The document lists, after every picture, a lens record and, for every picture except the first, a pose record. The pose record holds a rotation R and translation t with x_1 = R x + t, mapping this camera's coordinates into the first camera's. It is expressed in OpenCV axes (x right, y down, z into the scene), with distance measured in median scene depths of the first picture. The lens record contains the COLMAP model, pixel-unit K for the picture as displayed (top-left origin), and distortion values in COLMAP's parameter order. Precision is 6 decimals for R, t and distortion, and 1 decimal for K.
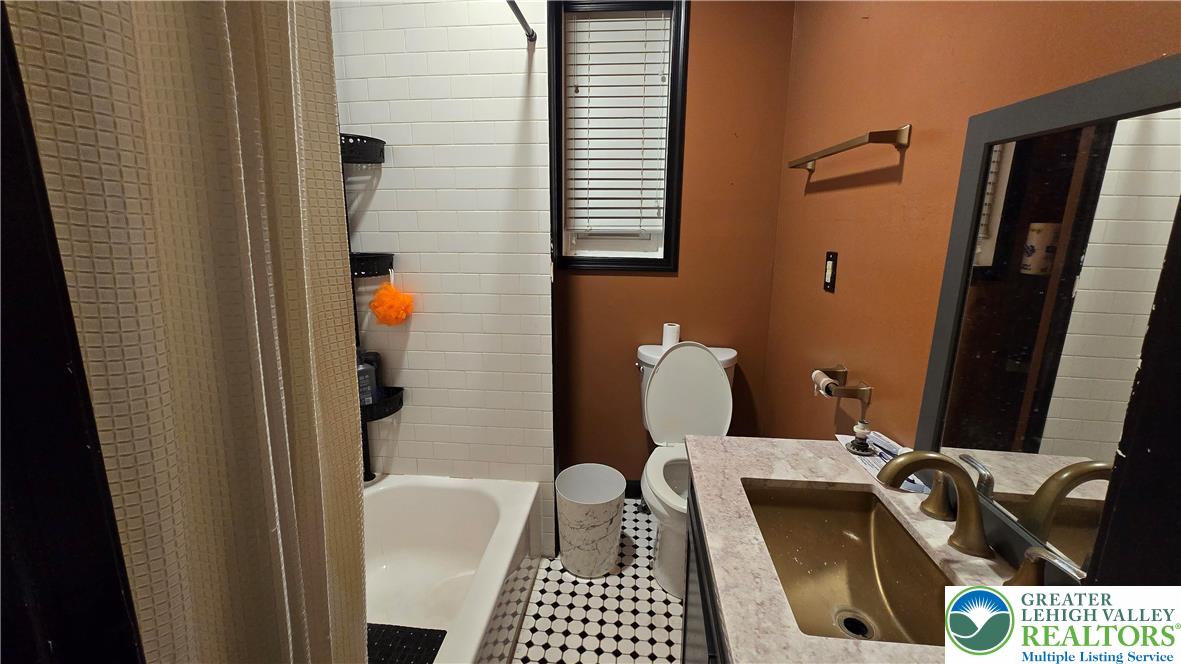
lens RADIAL K [[481.4, 0, 586.2], [0, 481.4, 318.1], [0, 0, 1]] dist [-0.002528, -0.000413]
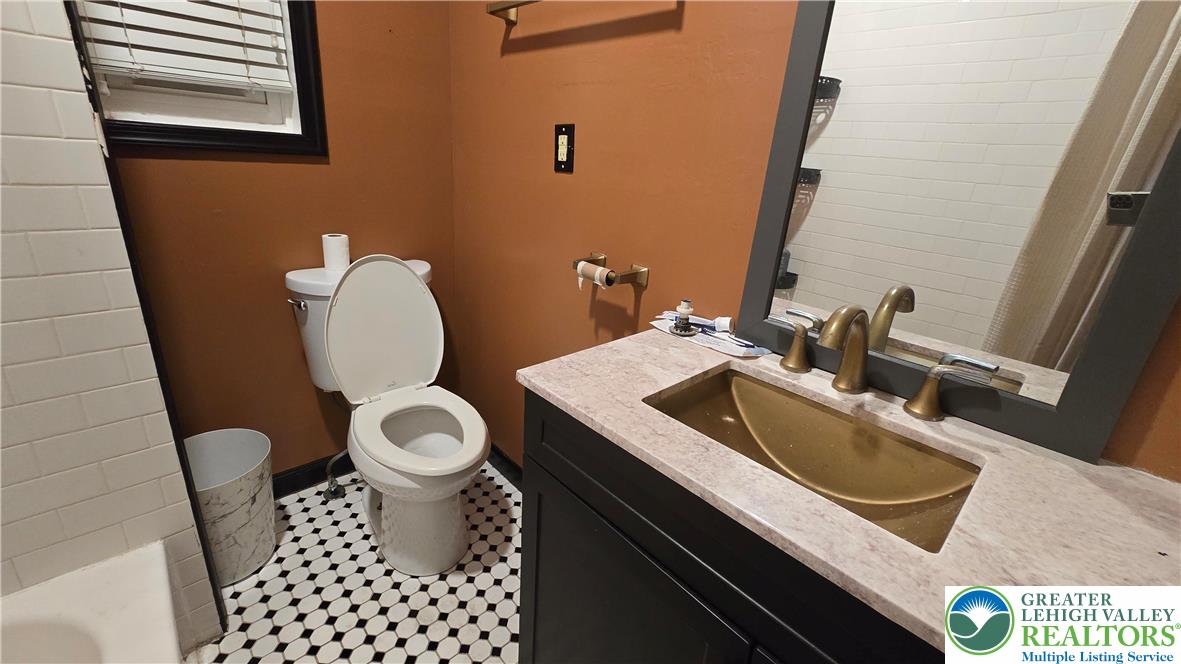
lens RADIAL K [[481.4, 0, 586.2], [0, 481.4, 318.1], [0, 0, 1]] dist [-0.002528, -0.000413]
pose [[0.657636, -0.208290, 0.723969, -0.124369], [0.088209, 0.975697, 0.200586, 0.025270], [-0.748154, -0.068053, 0.660026, 0.291089]]
